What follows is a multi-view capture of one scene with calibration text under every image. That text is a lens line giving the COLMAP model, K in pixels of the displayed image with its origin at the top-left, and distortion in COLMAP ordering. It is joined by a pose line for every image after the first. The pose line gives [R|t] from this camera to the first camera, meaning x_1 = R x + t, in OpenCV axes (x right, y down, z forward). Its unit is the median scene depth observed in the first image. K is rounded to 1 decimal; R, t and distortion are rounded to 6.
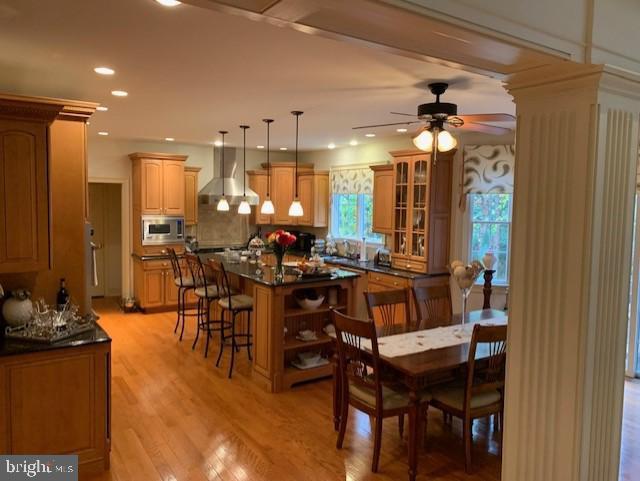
lens RADIAL K [[486.8, 0, 320.0], [0, 486.8, 238.7], [0, 0, 1]] dist [0.001094, 0.001079]
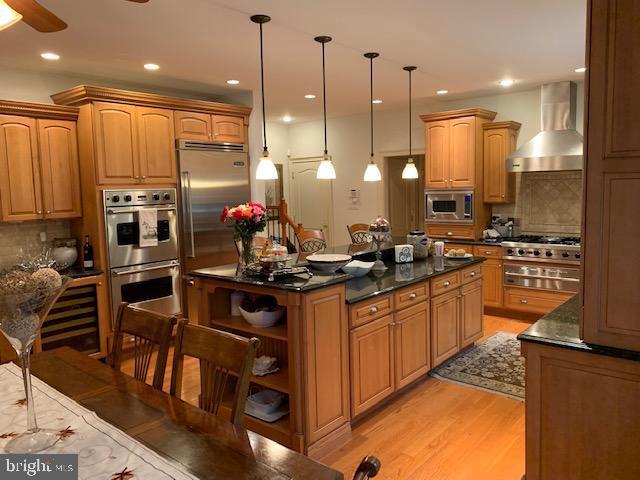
lens RADIAL K [[499.4, 0, 320.7], [0, 499.4, 238.4], [0, 0, 1]] dist [0.041584, -0.006547]
pose [[0.286961, 0.073148, -0.955145, 0.534616], [-0.051885, 0.996804, 0.060750, -0.007927], [0.956536, 0.032125, 0.289840, 0.729300]]
